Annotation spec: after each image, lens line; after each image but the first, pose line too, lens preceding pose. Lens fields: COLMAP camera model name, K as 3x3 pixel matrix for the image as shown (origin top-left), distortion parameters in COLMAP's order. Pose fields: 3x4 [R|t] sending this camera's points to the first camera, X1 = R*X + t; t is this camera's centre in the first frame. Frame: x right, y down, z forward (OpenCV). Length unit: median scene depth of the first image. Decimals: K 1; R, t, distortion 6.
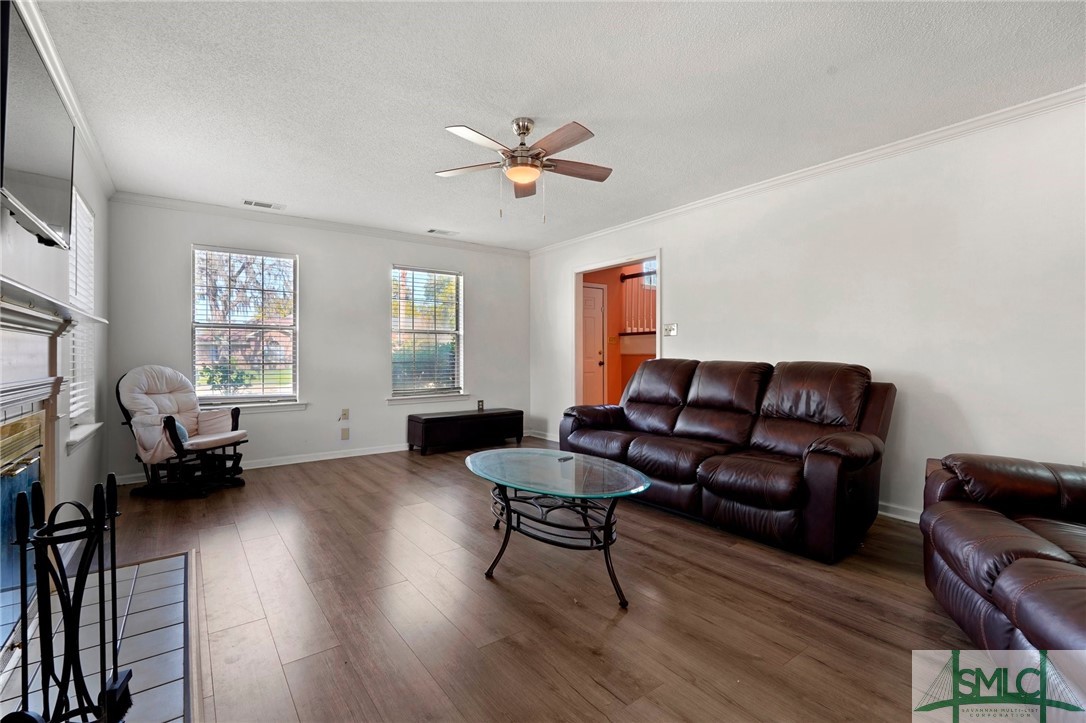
lens RADIAL K [[484.1, 0, 542.6], [0, 484.1, 360.7], [0, 0, 1]] dist [-0.010279, 0.003526]
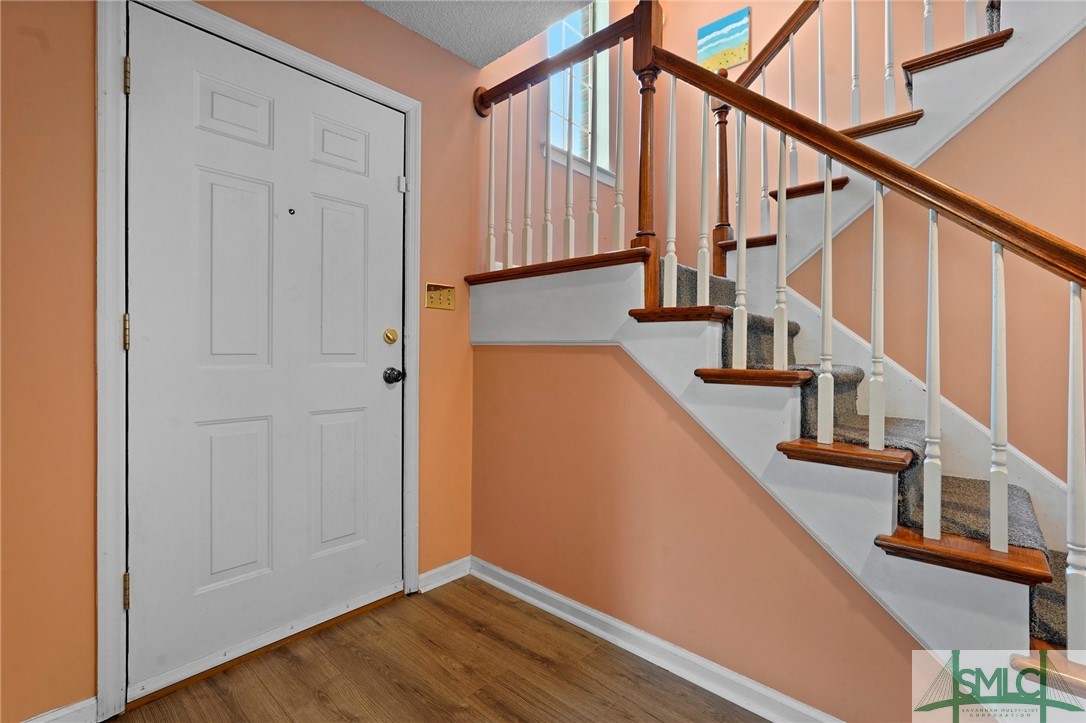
lens RADIAL K [[484.1, 0, 542.1], [0, 484.1, 358.5], [0, 0, 1]] dist [-0.010279, 0.003526]
pose [[0.982536, 0.003395, 0.186040, 0.150491], [-0.003986, 0.999988, 0.002799, -0.005517], [-0.186028, -0.003492, 0.982538, 0.701531]]
